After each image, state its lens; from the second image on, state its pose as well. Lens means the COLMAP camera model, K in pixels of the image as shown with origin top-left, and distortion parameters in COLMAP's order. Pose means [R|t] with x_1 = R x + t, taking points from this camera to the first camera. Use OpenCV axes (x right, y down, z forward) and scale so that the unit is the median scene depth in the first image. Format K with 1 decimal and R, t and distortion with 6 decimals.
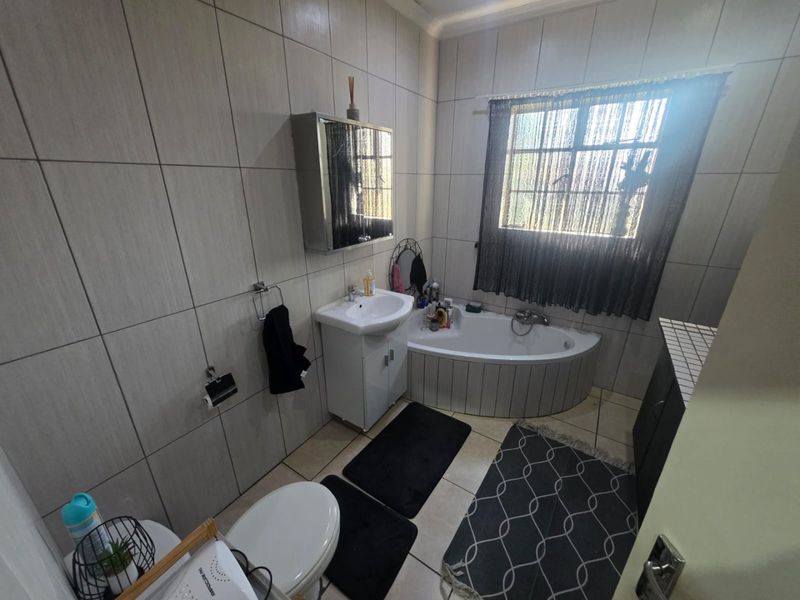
lens RADIAL K [[319.3, 0, 401.2], [0, 319.3, 298.9], [0, 0, 1]] dist [0.002577, 0.000157]
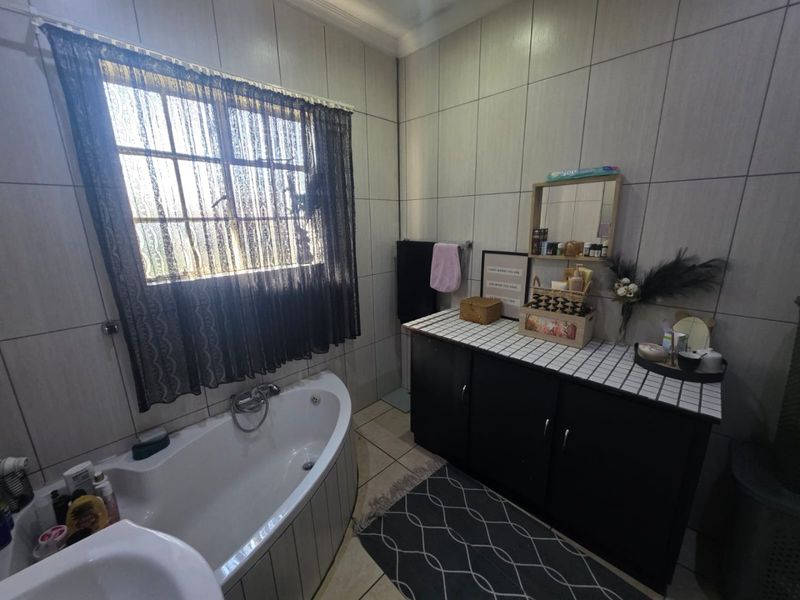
lens RADIAL K [[319.3, 0, 401.9], [0, 319.3, 299.0], [0, 0, 1]] dist [0.002577, 0.000157]
pose [[0.191053, -0.245230, 0.950453, -0.145107], [0.359416, 0.918520, 0.164744, -0.144550], [-0.913411, 0.310134, 0.263625, 0.502380]]
